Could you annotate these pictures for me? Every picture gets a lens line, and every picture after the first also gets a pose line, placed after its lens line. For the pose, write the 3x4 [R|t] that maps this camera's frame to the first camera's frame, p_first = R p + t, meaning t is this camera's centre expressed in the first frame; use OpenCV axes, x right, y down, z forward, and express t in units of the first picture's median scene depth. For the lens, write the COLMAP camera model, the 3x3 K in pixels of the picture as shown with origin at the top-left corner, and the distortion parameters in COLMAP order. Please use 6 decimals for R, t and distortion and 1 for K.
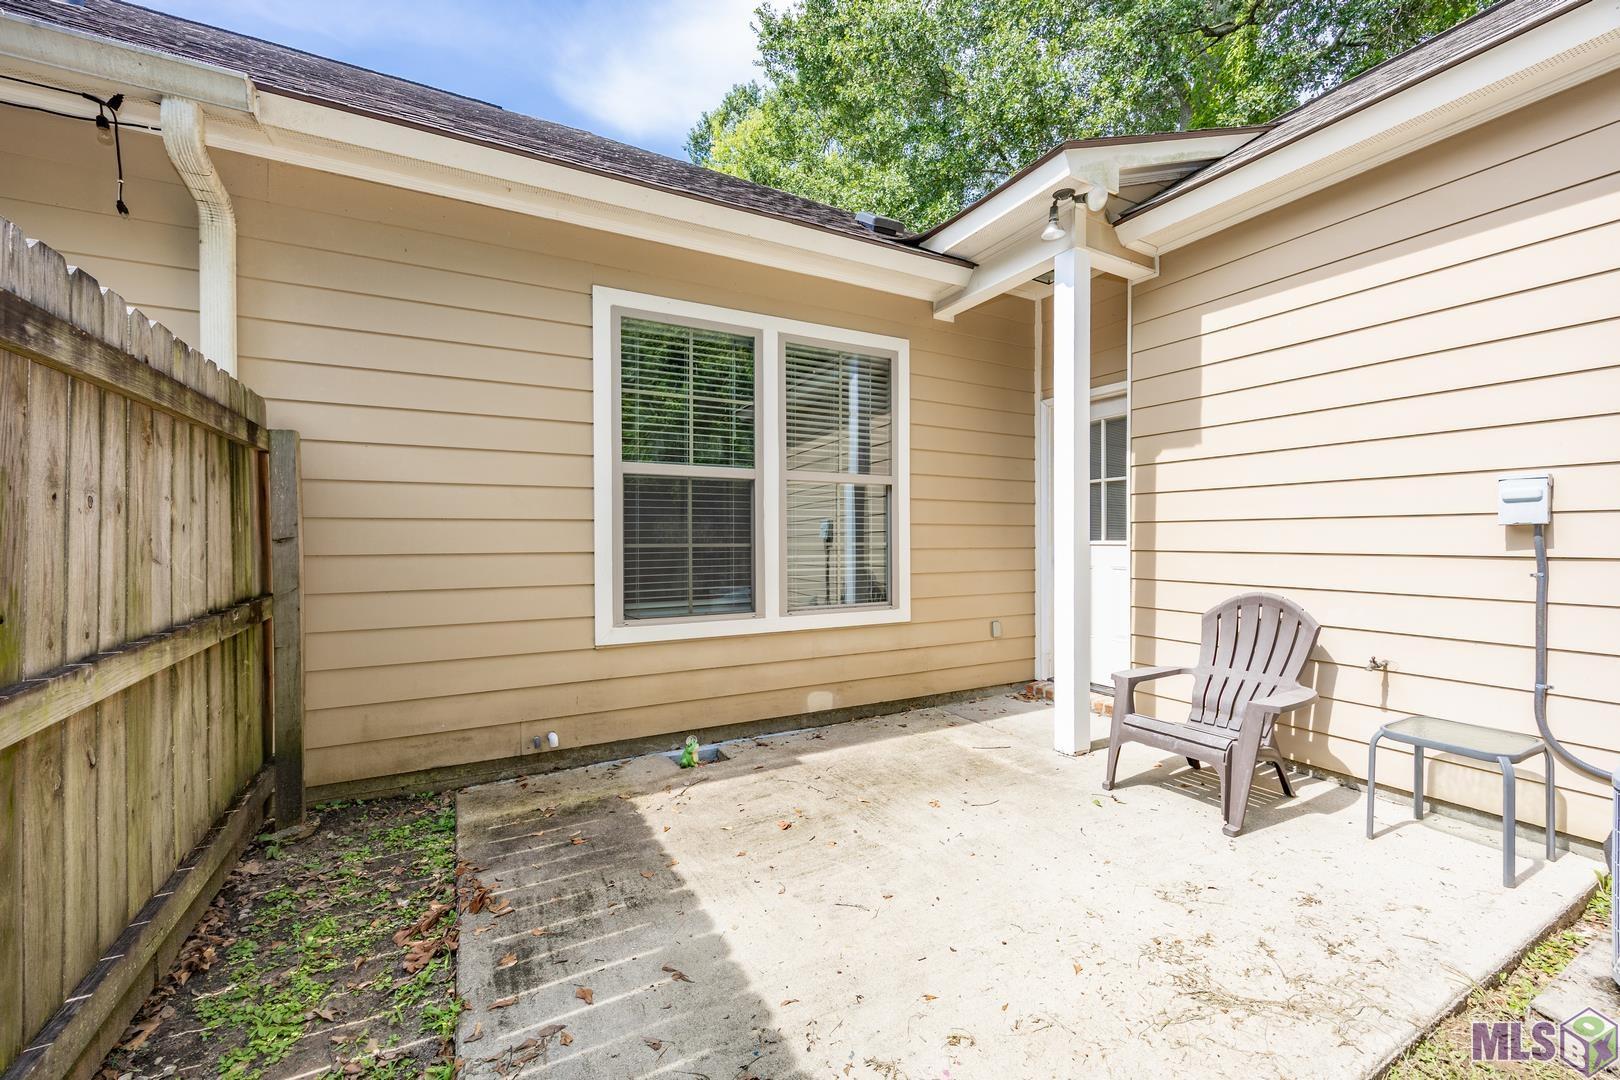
lens RADIAL K [[620.4, 0, 843.4], [0, 620.4, 545.4], [0, 0, 1]] dist [-0.002878, 0.000028]
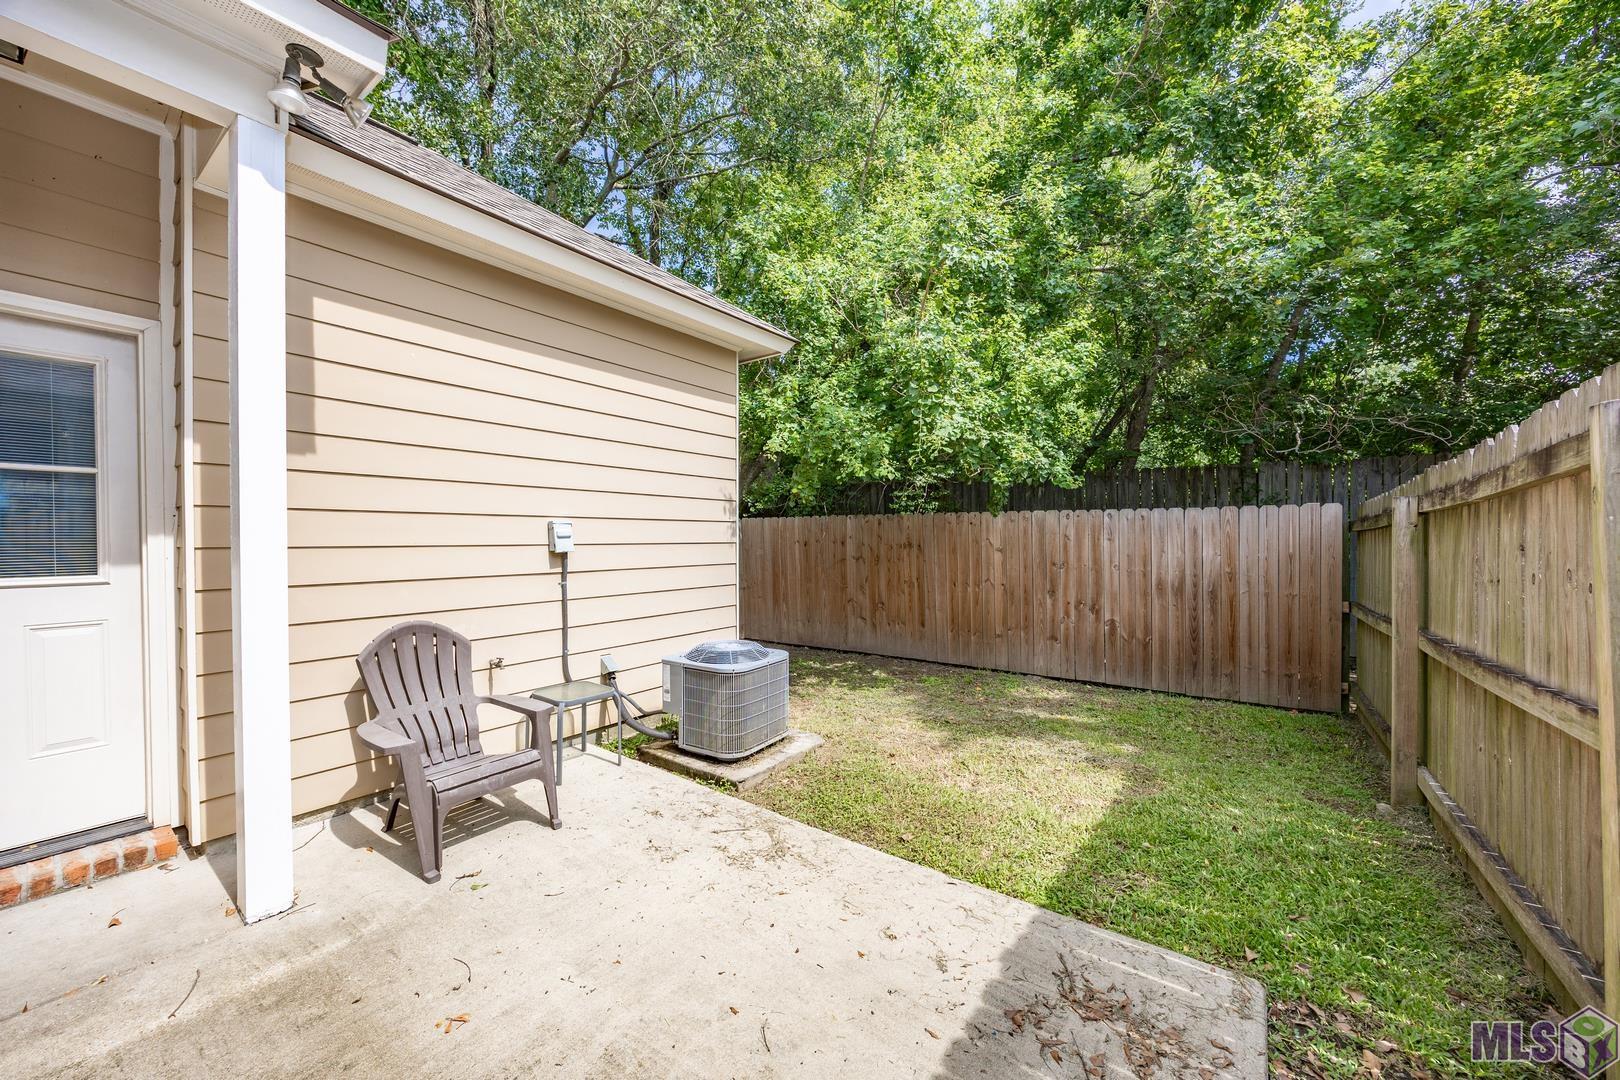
lens RADIAL K [[624.2, 0, 811.0], [0, 624.2, 541.3], [0, 0, 1]] dist [-0.003386, 0.000220]
pose [[-0.396034, -0.002931, 0.918231, -0.420254], [0.011291, 0.999904, 0.008062, -0.044868], [-0.918166, 0.013561, -0.395963, 0.691053]]
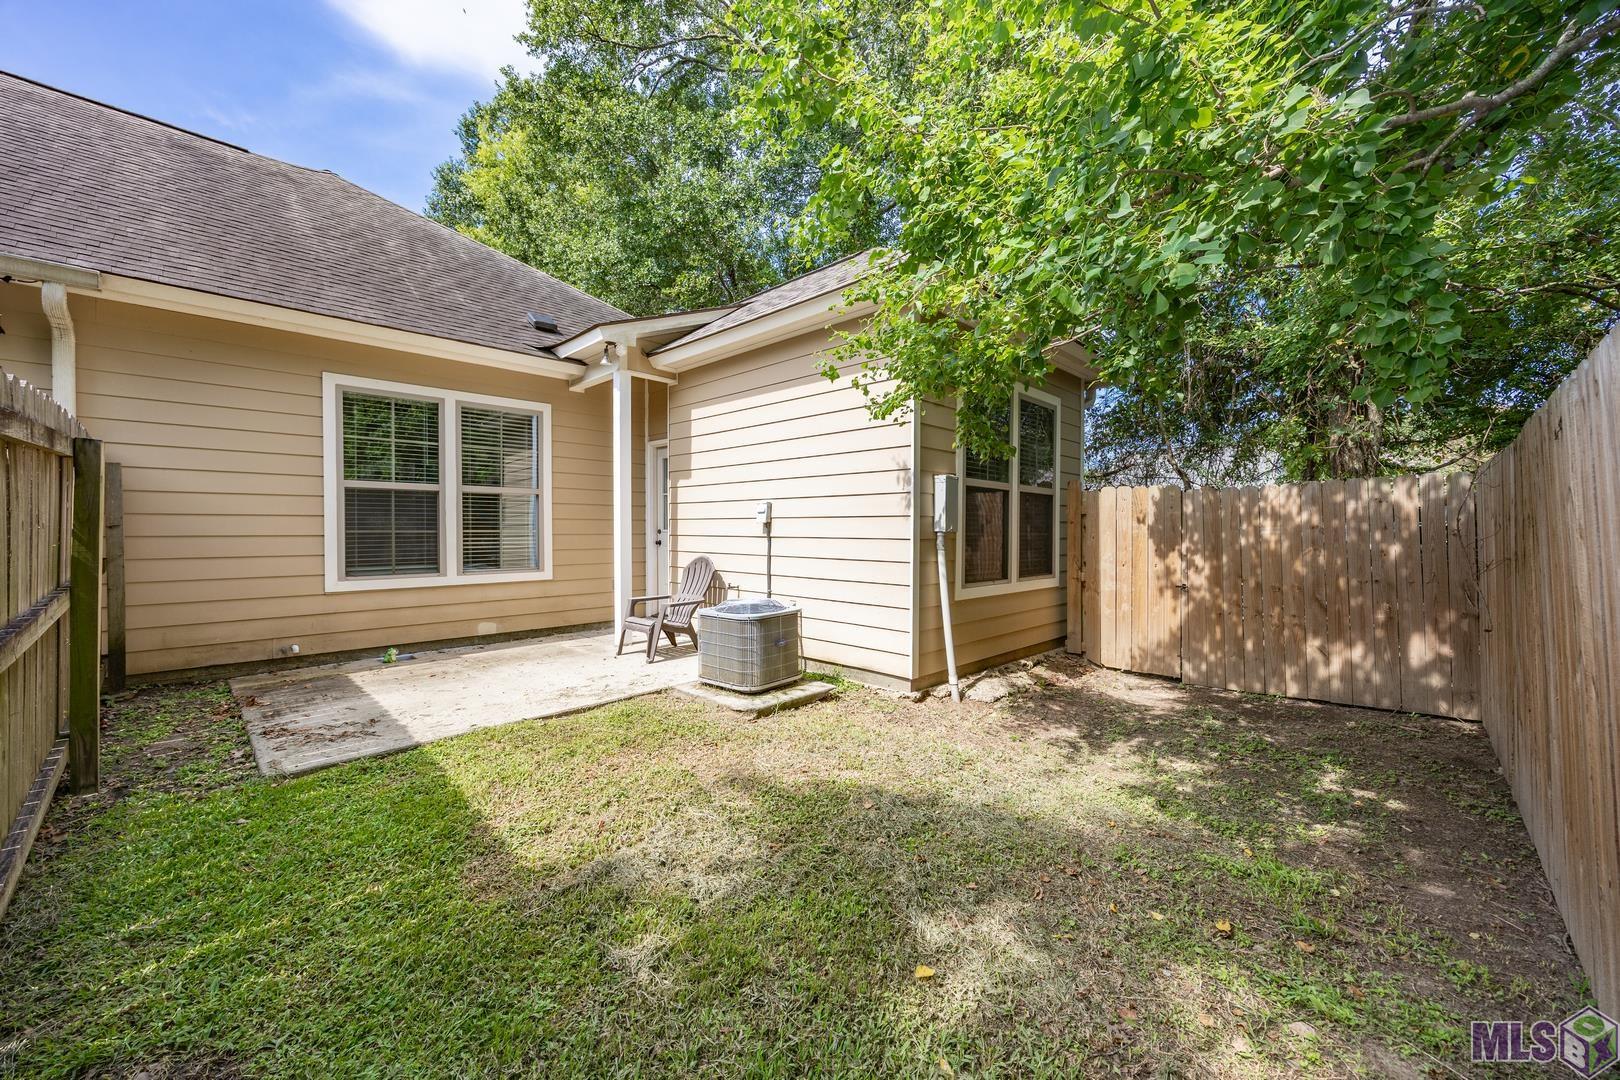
lens RADIAL K [[624.2, 0, 793.9], [0, 624.2, 540.0], [0, 0, 1]] dist [-0.003386, 0.000220]
pose [[0.974232, 0.000734, 0.225547, 0.445730], [-0.002253, 0.999977, 0.006474, 0.010747], [-0.225536, -0.006815, 0.974211, -0.902347]]
